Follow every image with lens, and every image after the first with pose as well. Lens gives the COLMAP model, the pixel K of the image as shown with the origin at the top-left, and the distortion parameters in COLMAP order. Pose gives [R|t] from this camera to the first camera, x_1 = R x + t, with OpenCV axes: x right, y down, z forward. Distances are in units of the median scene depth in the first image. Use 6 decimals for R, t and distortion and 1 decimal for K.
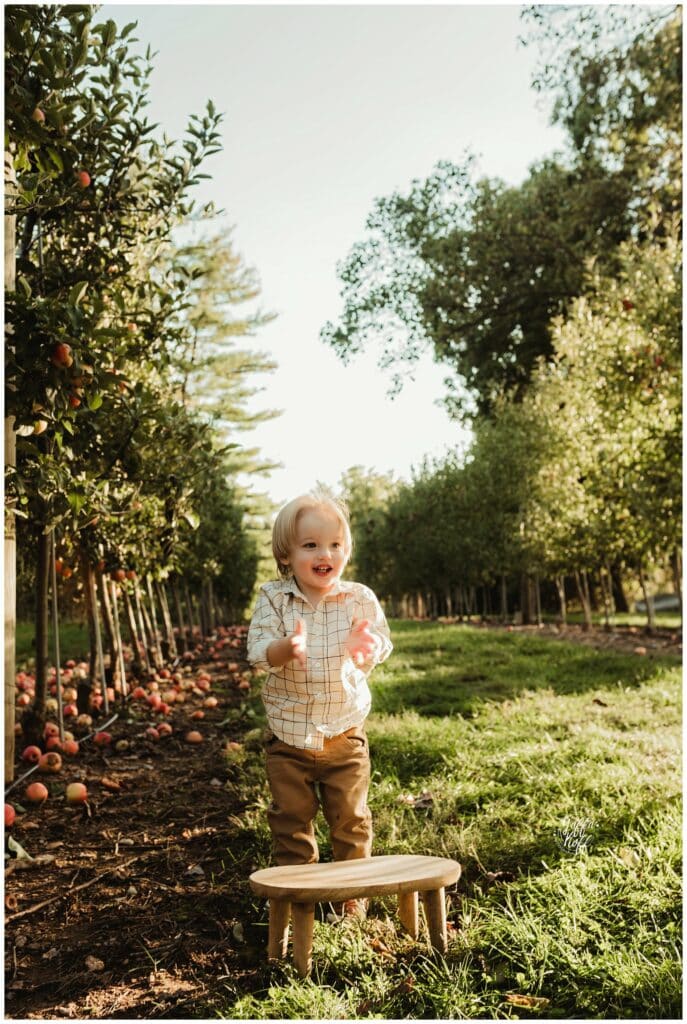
lens RADIAL K [[971.0, 0, 348.0], [0, 971.0, 516.5], [0, 0, 1]] dist [-0.061509, 0.097813]
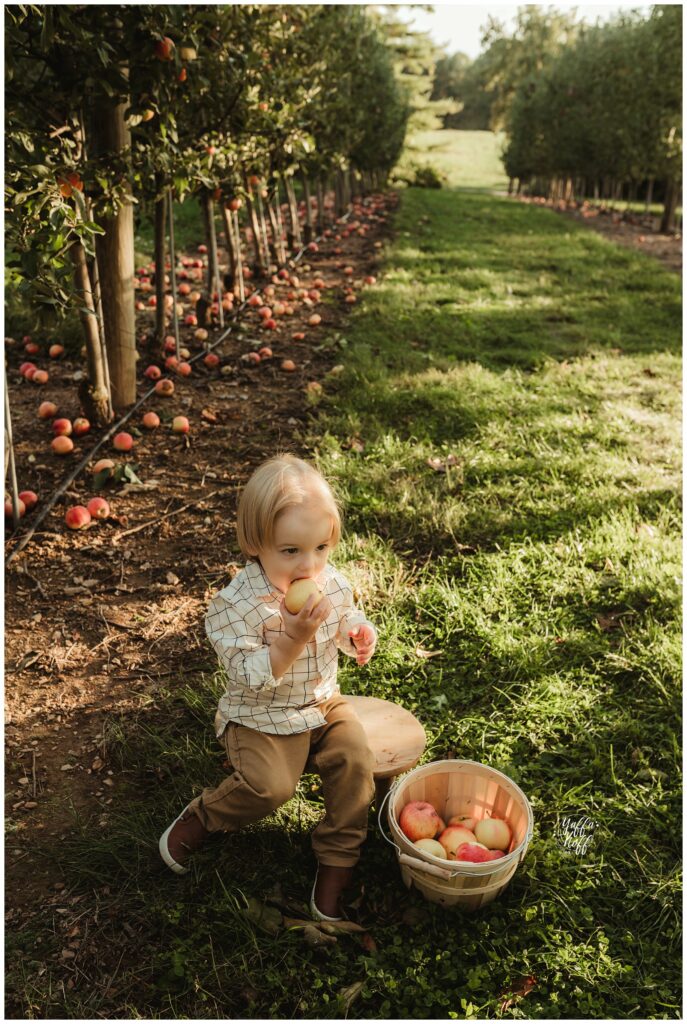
lens RADIAL K [[971.0, 0, 348.0], [0, 971.0, 516.5], [0, 0, 1]] dist [-0.061509, 0.097813]
pose [[0.984904, 0.128016, -0.116512, 0.069784], [-0.064395, 0.895759, 0.439852, -0.124136], [0.160675, -0.425709, 0.890480, -0.111087]]
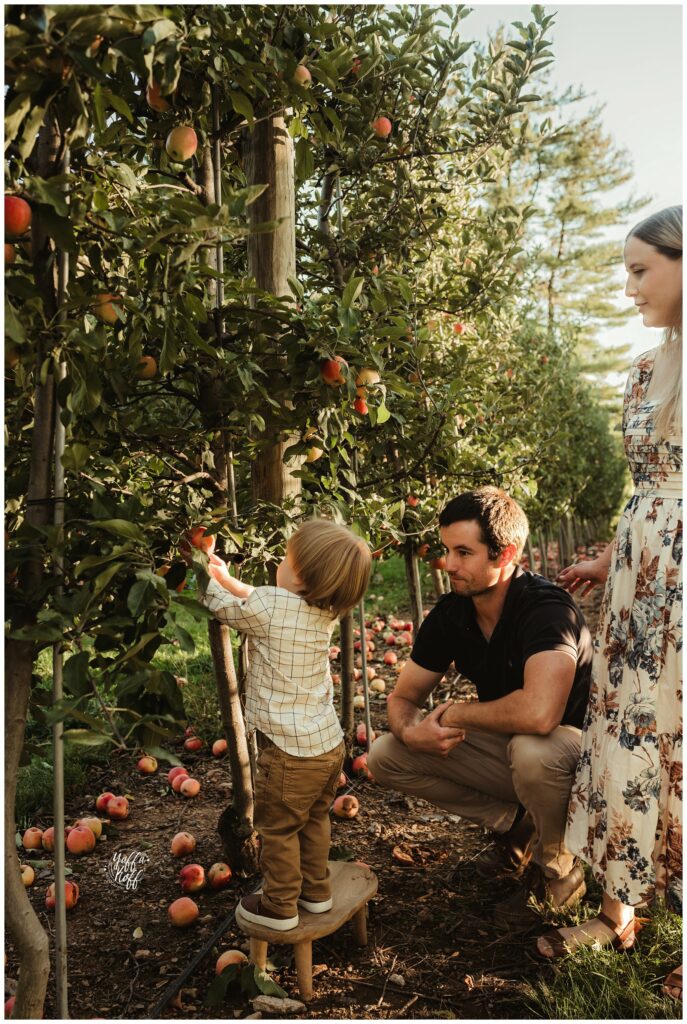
lens RADIAL K [[971.0, 0, 348.0], [0, 971.0, 516.5], [0, 0, 1]] dist [-0.061509, 0.097813]
pose [[0.930028, 0.022309, -0.366810, 0.015764], [0.017179, 0.994425, 0.104038, -0.086053], [0.367086, -0.103060, 0.924460, 0.145953]]
